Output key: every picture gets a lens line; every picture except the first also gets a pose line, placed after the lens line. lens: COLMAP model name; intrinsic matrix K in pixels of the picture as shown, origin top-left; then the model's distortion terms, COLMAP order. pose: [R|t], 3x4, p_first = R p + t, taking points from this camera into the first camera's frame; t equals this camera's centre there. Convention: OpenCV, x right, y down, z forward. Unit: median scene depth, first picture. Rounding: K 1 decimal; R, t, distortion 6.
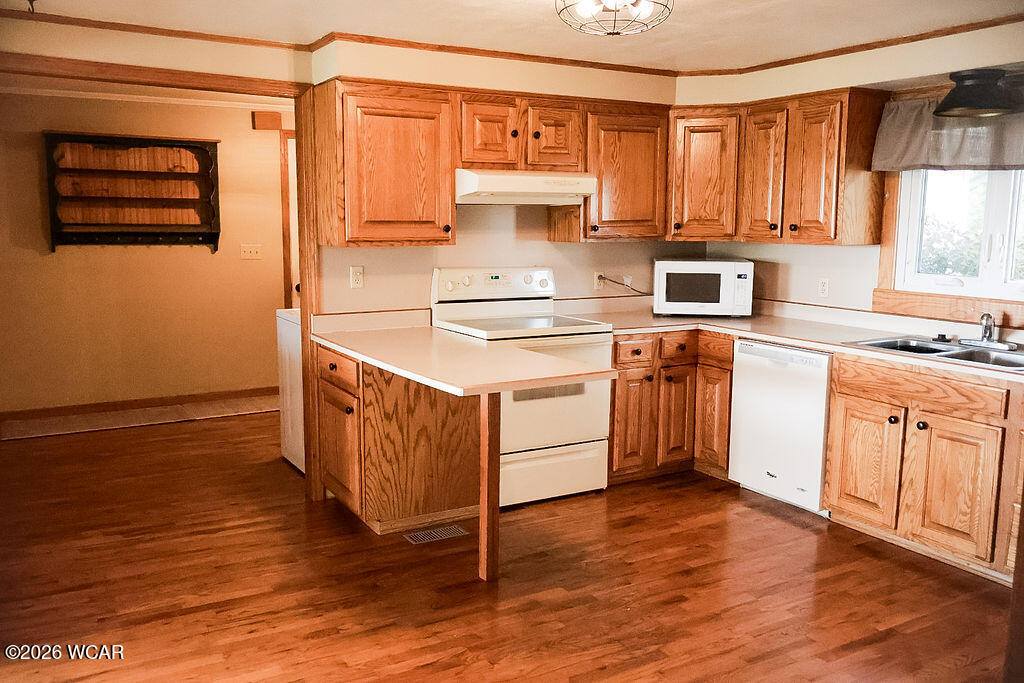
lens RADIAL K [[841.5, 0, 489.2], [0, 841.5, 342.4], [0, 0, 1]] dist [-0.000818, 0.001062]
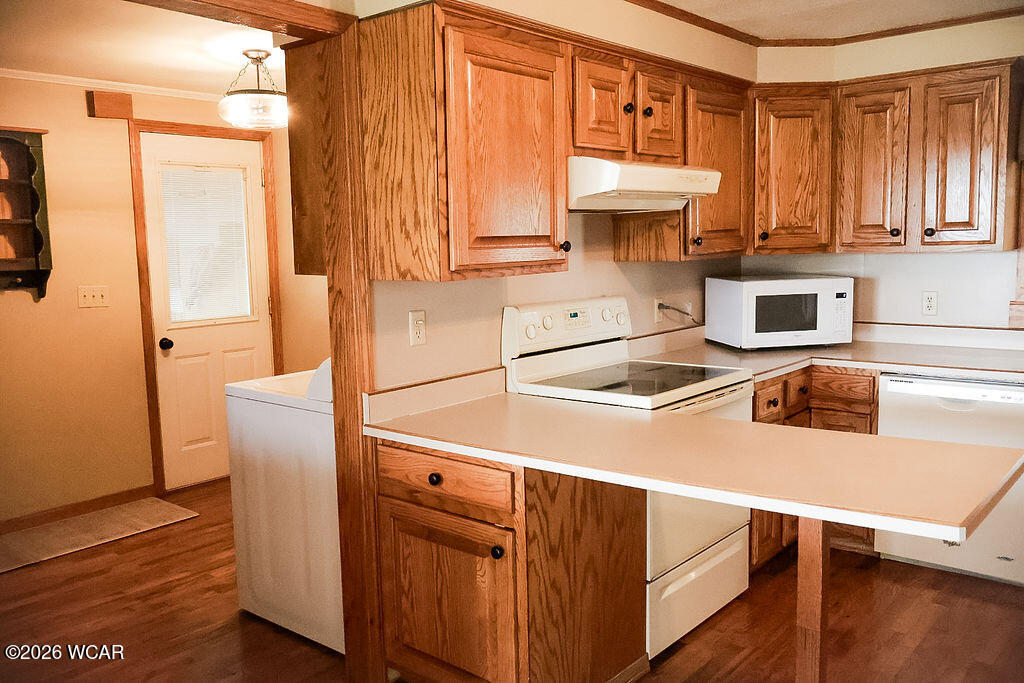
lens RADIAL K [[857.0, 0, 514.5], [0, 857.0, 343.0], [0, 0, 1]] dist [-0.001023, -0.002063]
pose [[0.939739, -0.069943, 0.334662, -0.292012], [0.079495, 0.996724, -0.014911, -0.048296], [-0.332523, 0.040616, 0.942220, 0.348759]]
